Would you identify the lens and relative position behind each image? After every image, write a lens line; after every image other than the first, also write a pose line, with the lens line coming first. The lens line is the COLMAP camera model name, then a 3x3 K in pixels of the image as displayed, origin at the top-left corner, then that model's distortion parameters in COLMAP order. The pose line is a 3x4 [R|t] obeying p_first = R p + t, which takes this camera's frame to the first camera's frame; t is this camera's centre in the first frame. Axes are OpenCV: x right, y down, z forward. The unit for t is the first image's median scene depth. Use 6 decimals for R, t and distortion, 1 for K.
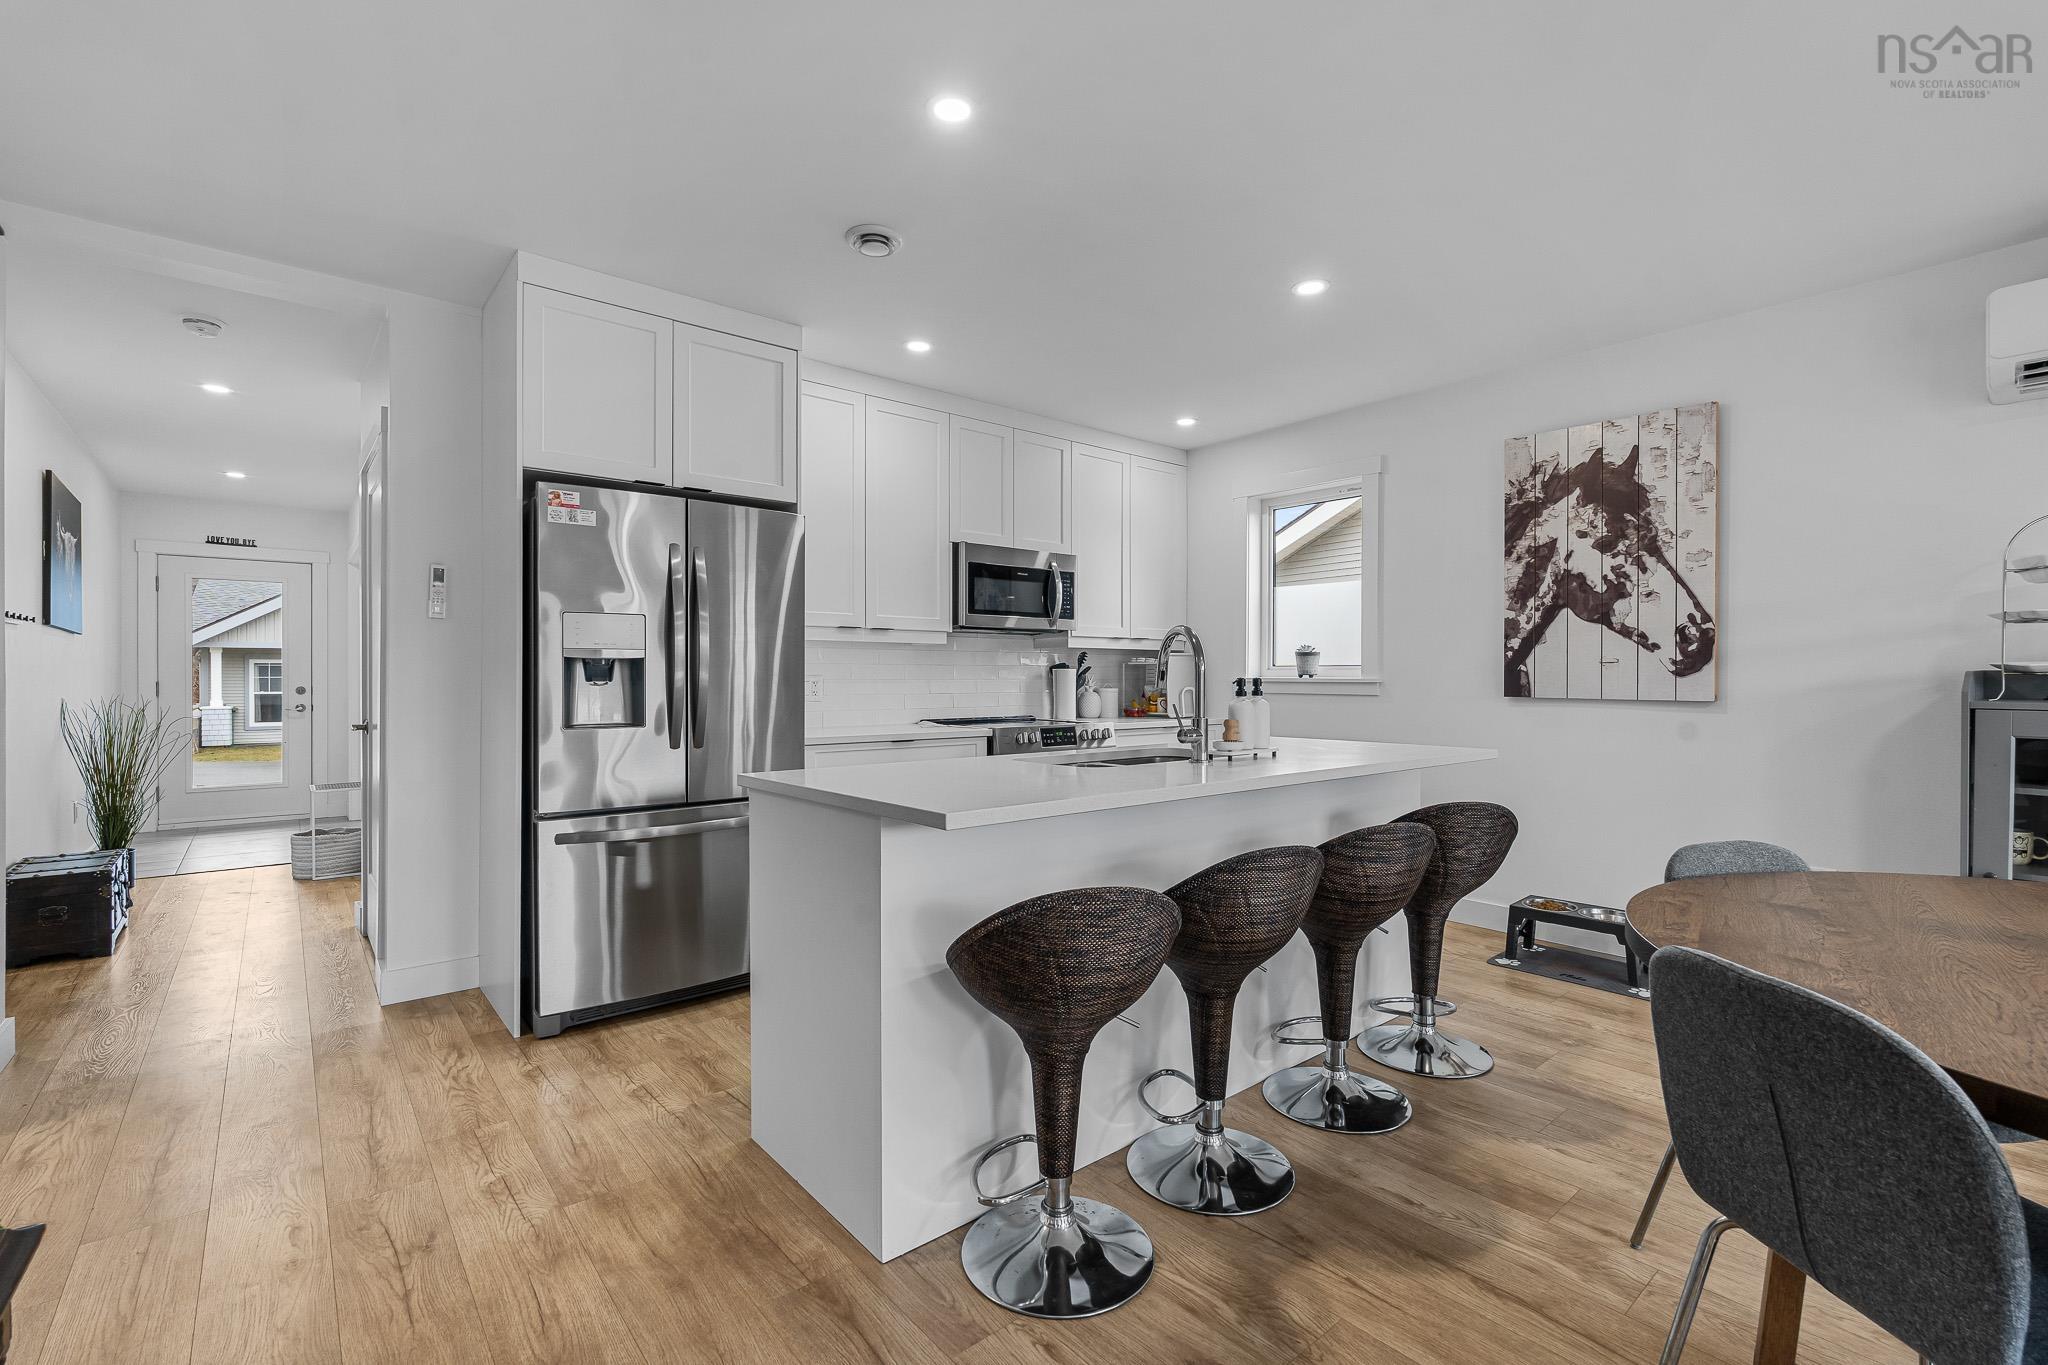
lens RADIAL K [[897.7, 0, 1022.4], [0, 897.7, 679.1], [0, 0, 1]] dist [-0.004644, 0.000529]
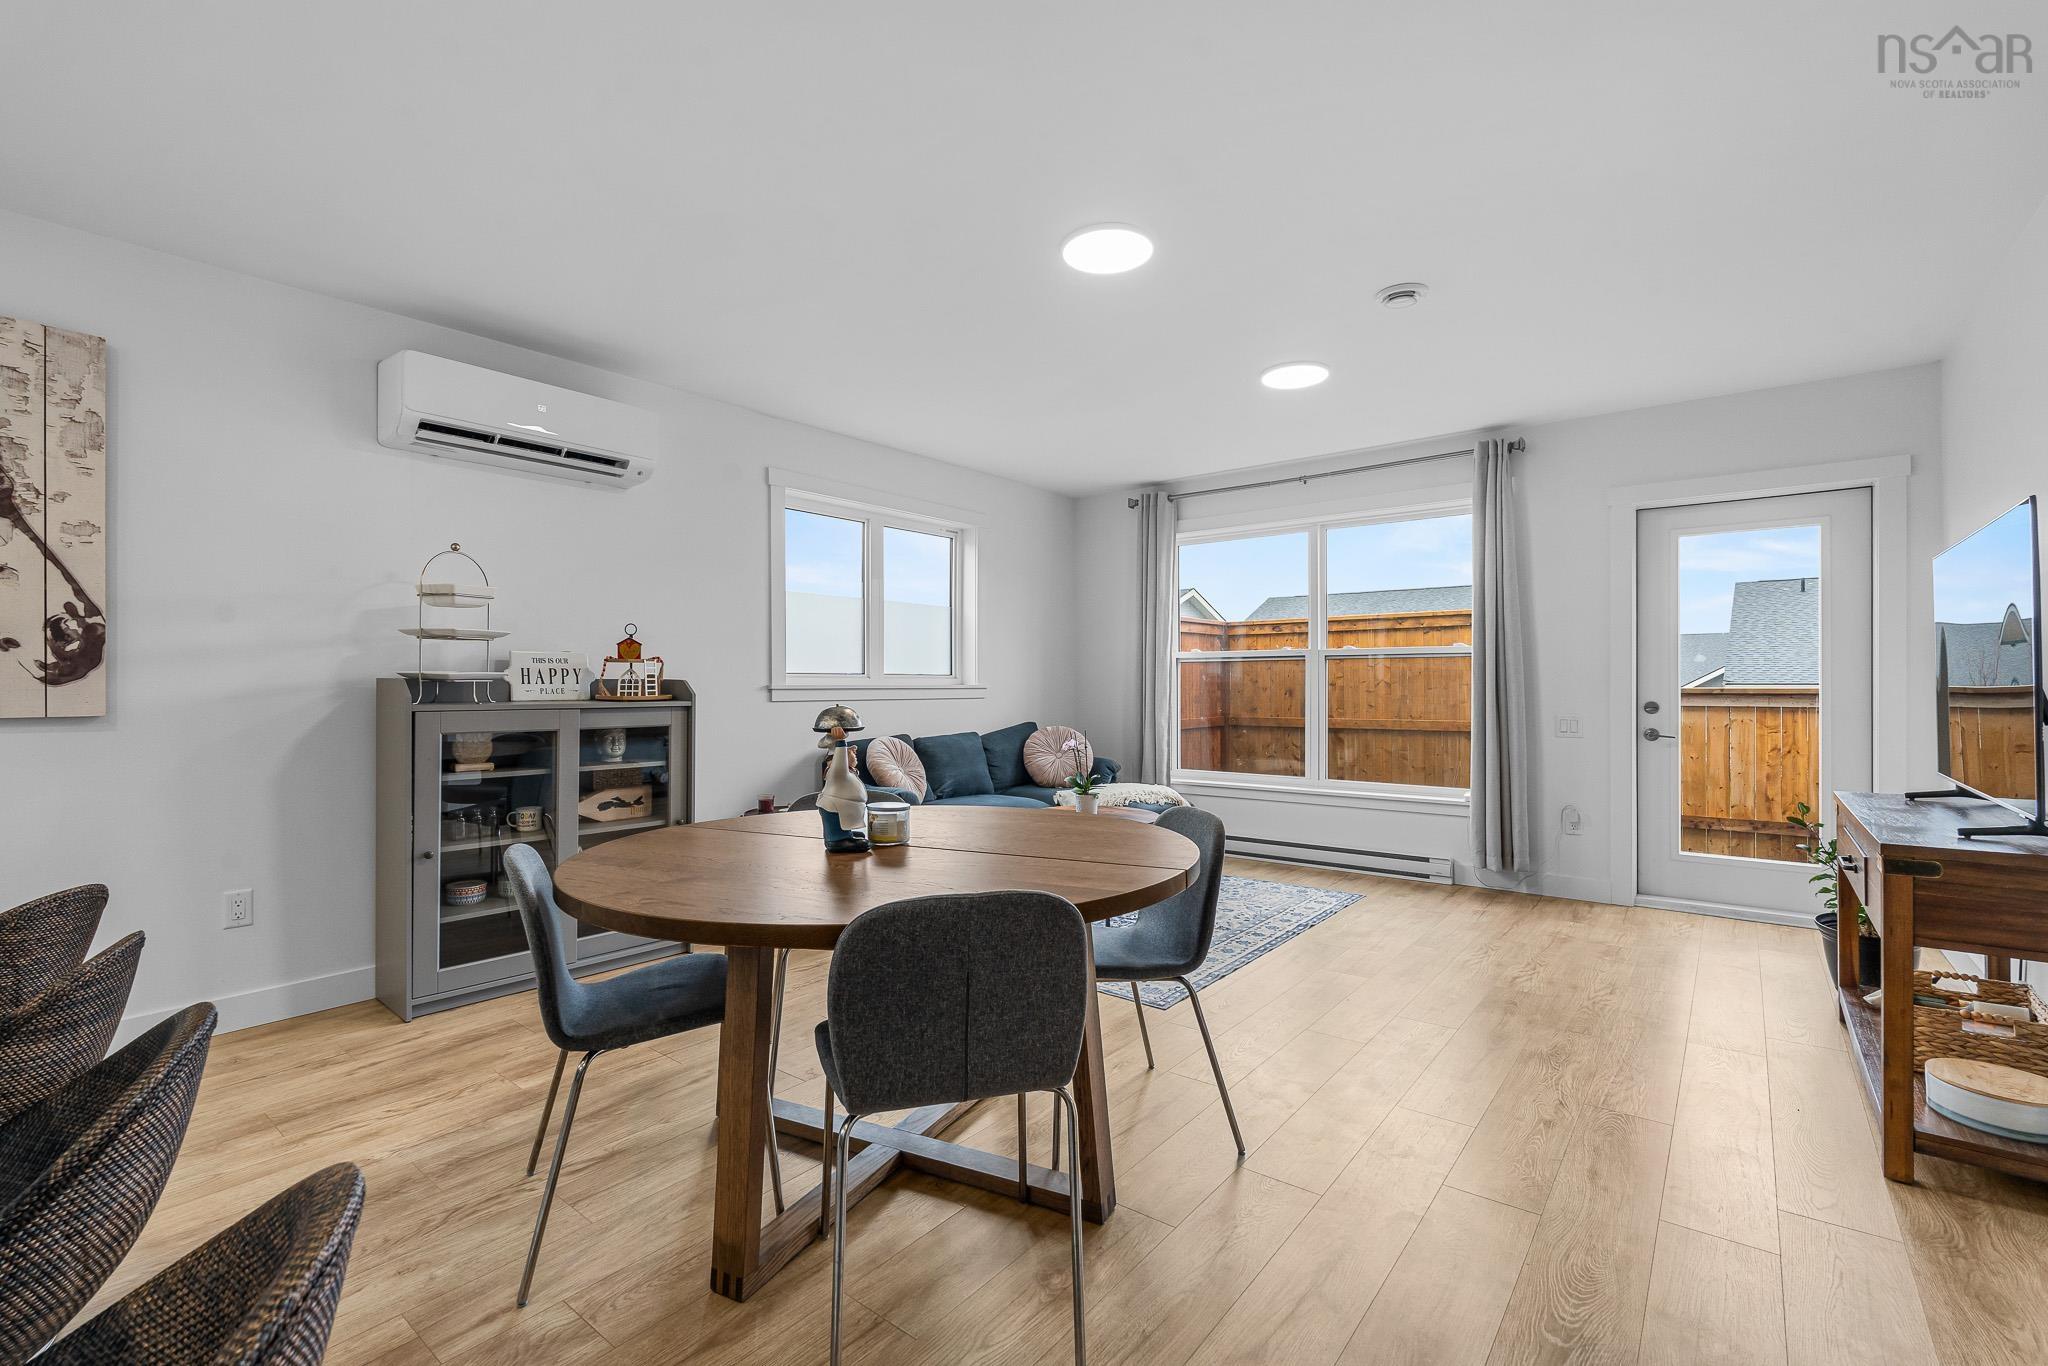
lens RADIAL K [[897.7, 0, 1024.4], [0, 897.7, 686.1], [0, 0, 1]] dist [-0.004644, 0.000529]
pose [[-0.198092, -0.002443, 0.980180, -0.158155], [0.007628, 0.999963, 0.004034, 0.001217], [-0.980154, 0.008276, -0.198066, 0.342059]]
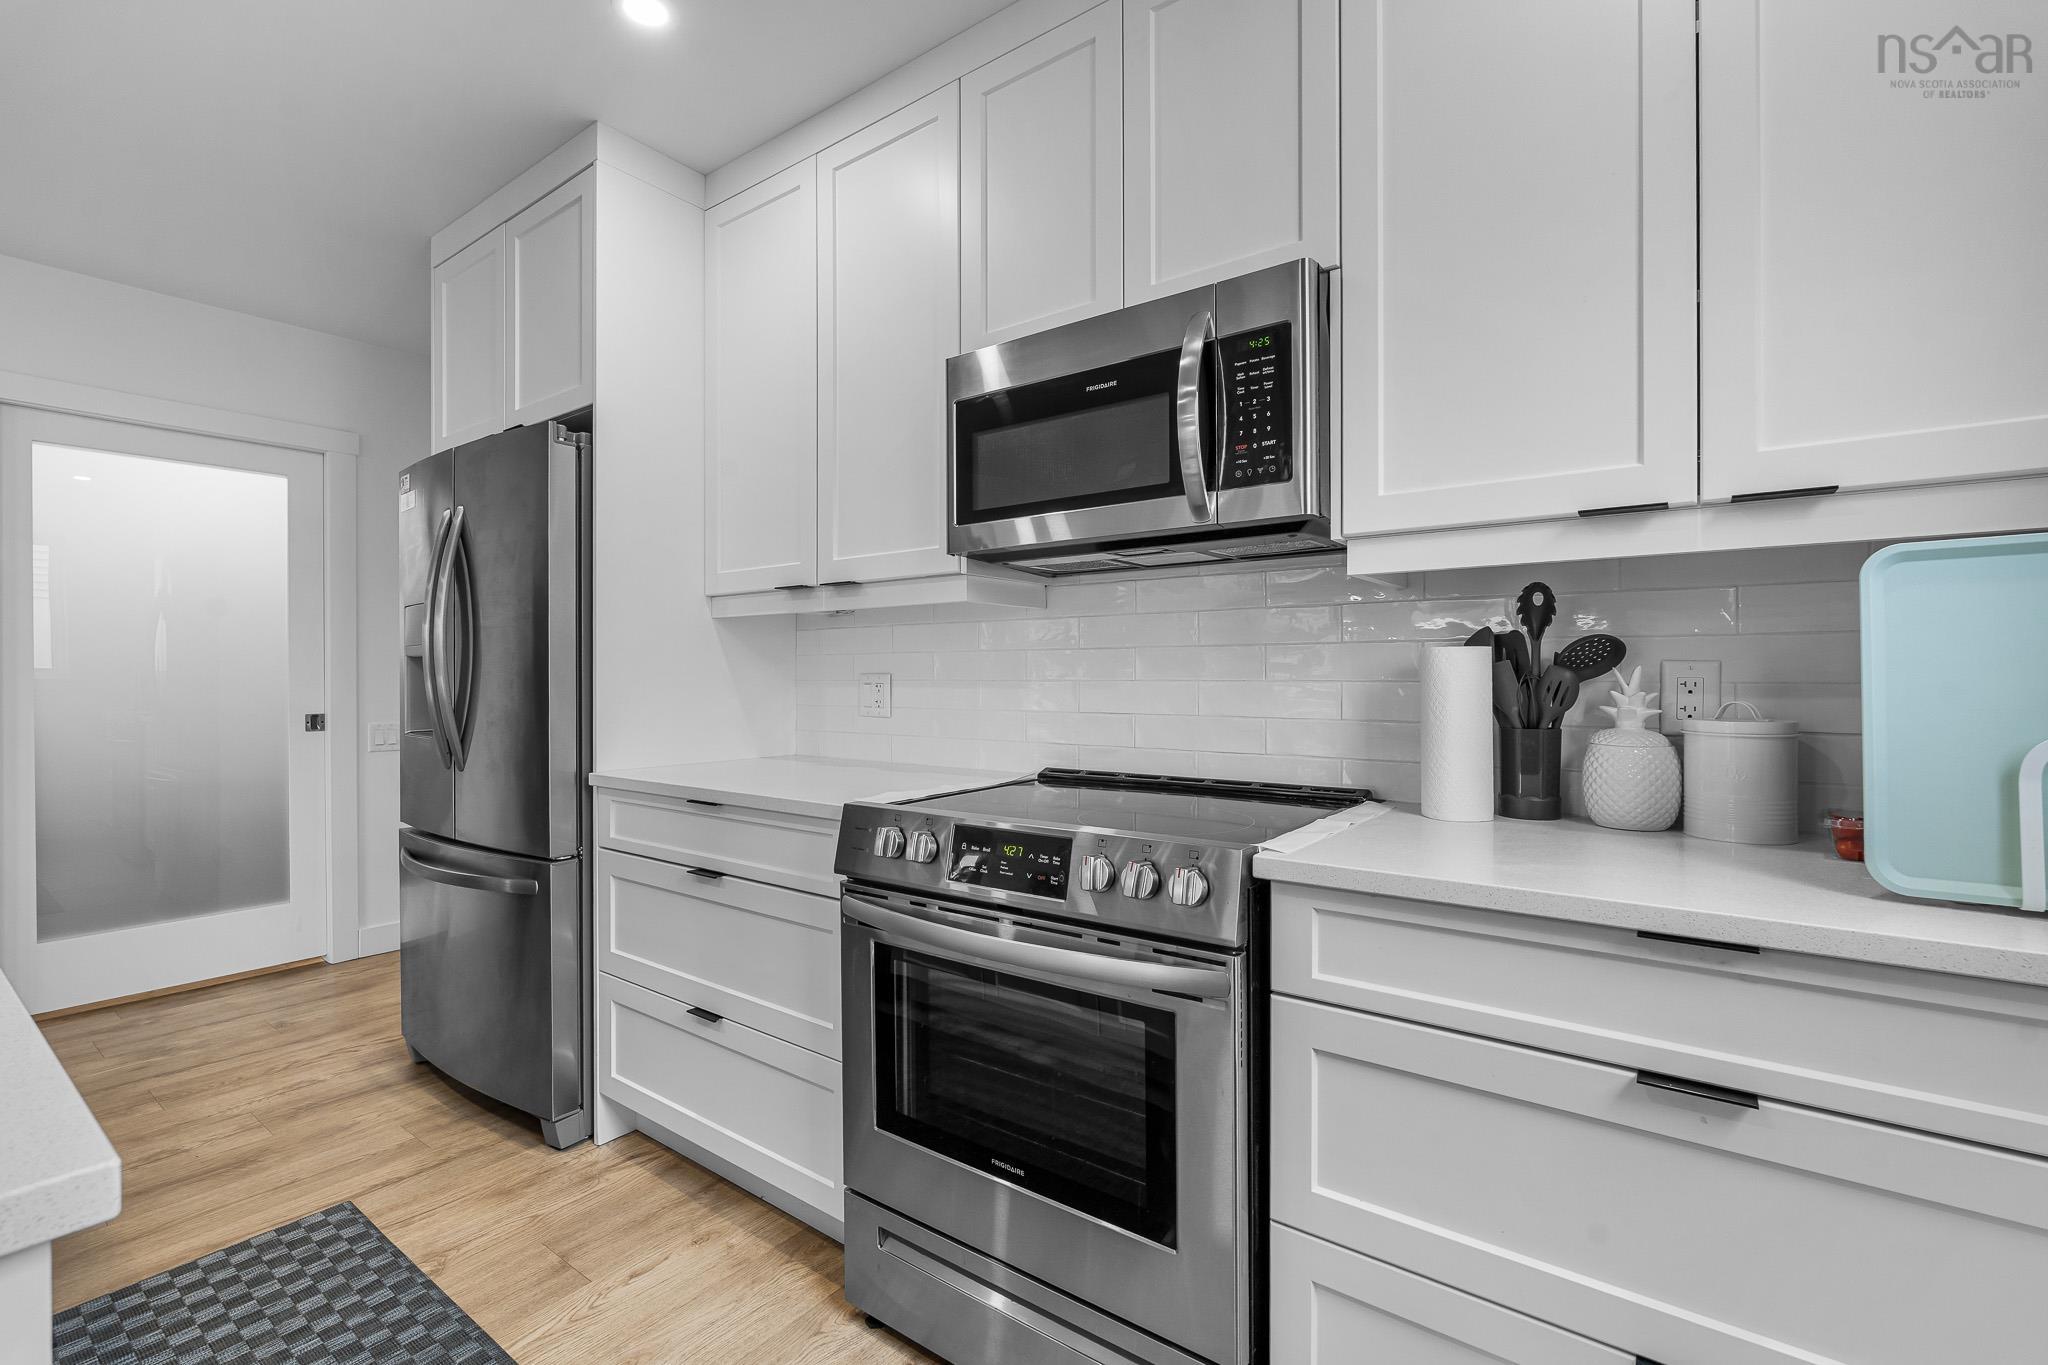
lens RADIAL K [[897.7, 0, 1019.5], [0, 897.7, 677.6], [0, 0, 1]] dist [-0.004644, 0.000529]
pose [[0.238057, 0.000397, -0.971251, 0.428565], [-0.000819, 1.000000, 0.000208, -0.001446], [0.971251, 0.000746, 0.238057, 1.120104]]
